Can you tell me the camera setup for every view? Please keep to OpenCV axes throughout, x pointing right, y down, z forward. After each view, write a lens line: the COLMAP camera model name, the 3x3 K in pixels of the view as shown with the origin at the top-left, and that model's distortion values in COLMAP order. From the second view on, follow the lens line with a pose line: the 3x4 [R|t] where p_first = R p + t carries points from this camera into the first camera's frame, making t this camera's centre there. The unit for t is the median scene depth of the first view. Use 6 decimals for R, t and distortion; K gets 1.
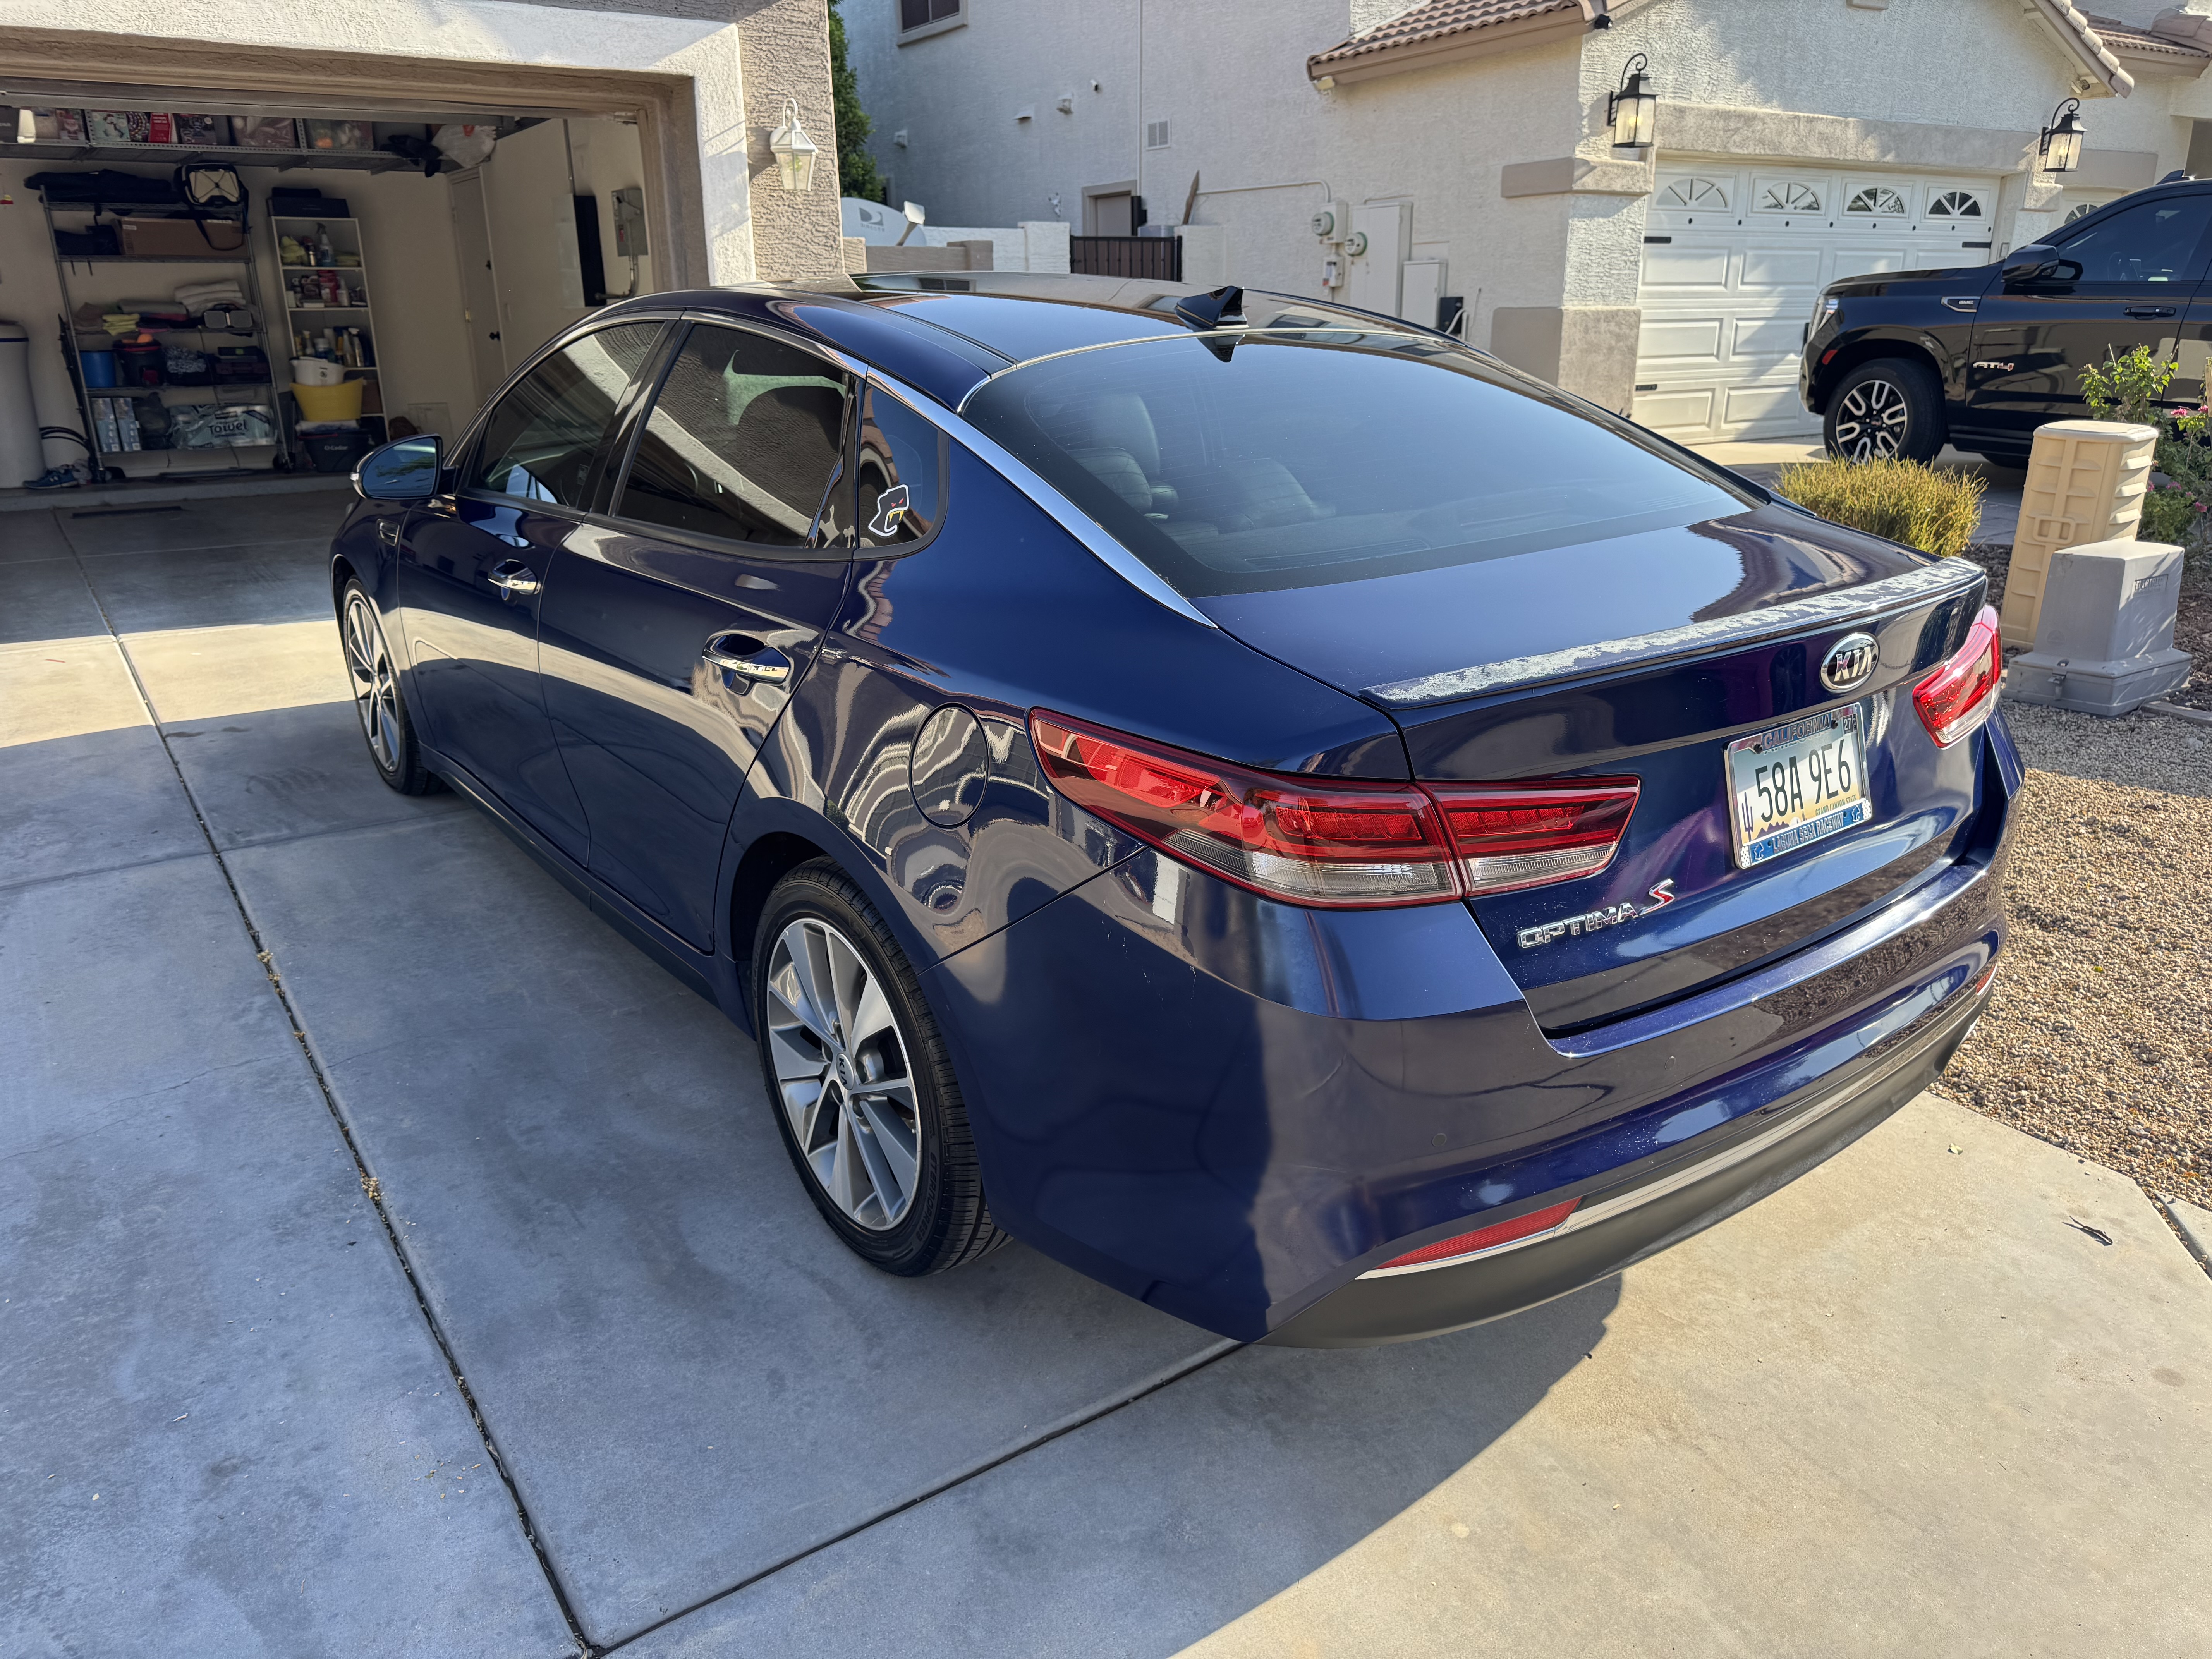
lens RADIAL K [[1595.6, 0, 1106.0], [0, 1595.6, 829.5], [0, 0, 1]] dist [0.035798, -0.041641]
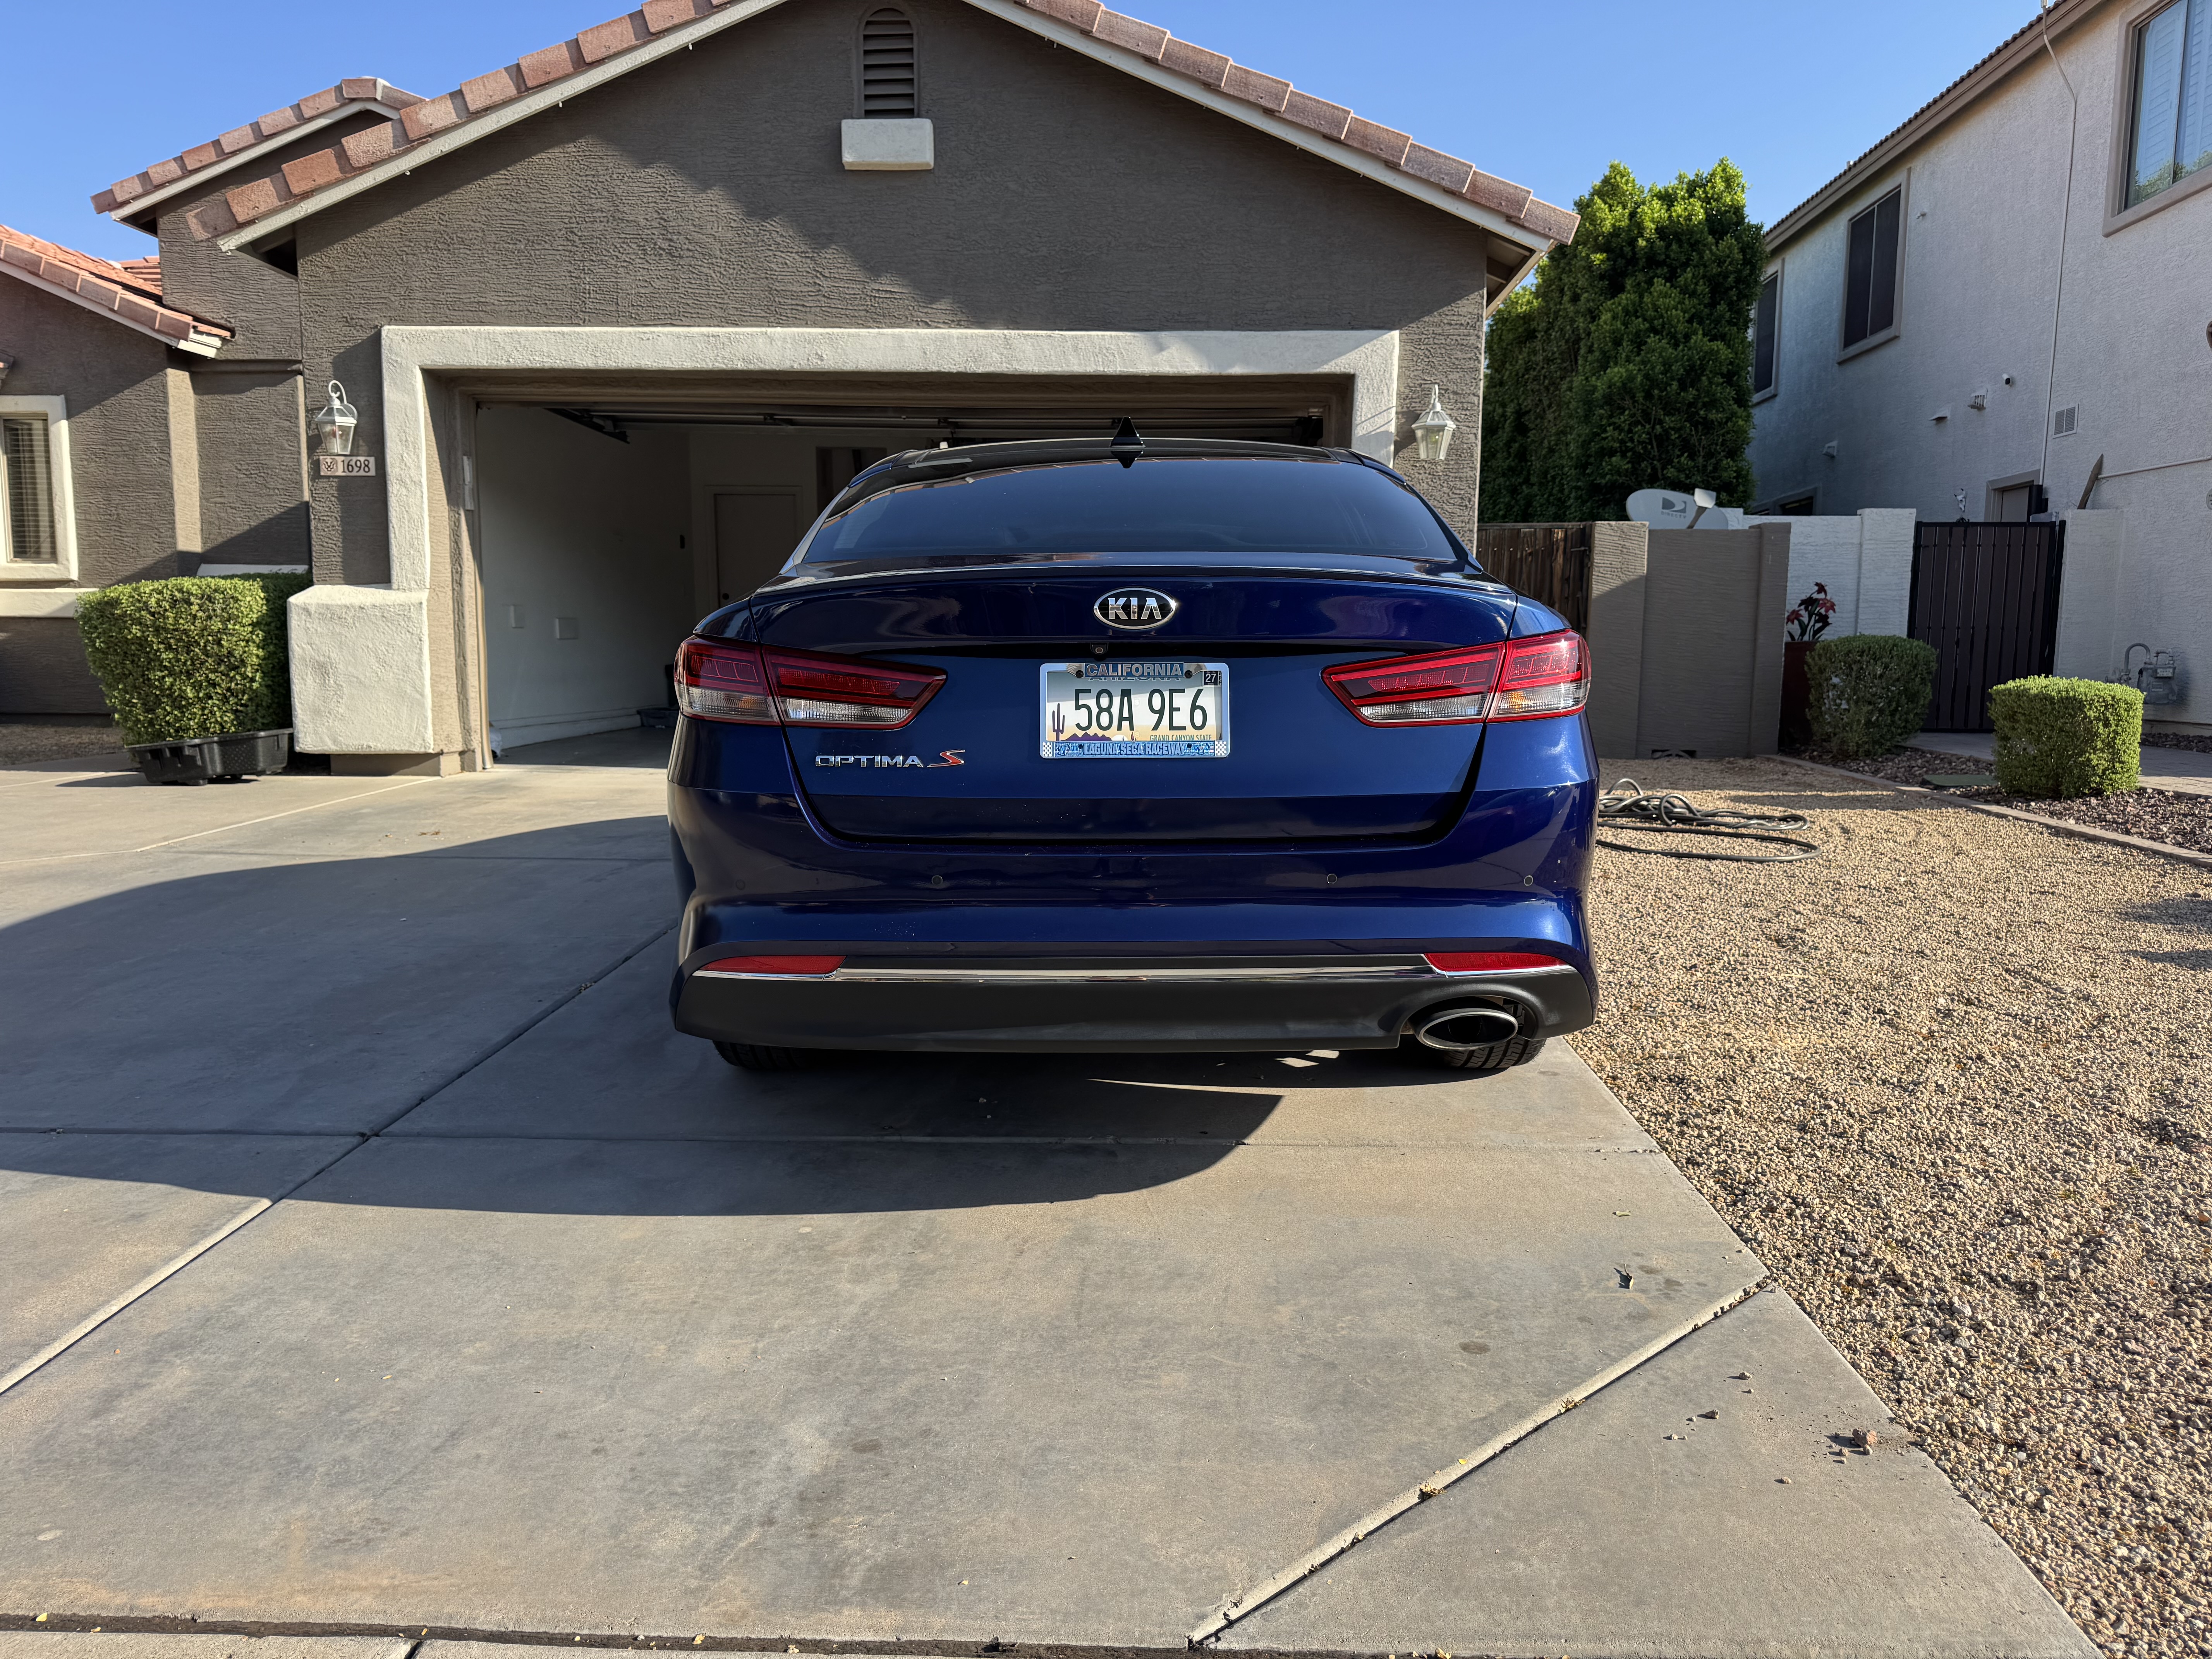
lens RADIAL K [[1595.6, 0, 1106.0], [0, 1595.6, 829.5], [0, 0, 1]] dist [0.035798, -0.041641]
pose [[0.796420, 0.086362, -0.598546, 0.262046], [-0.204634, 0.969850, -0.132348, 0.052023], [0.569070, 0.227888, 0.790080, 0.001919]]
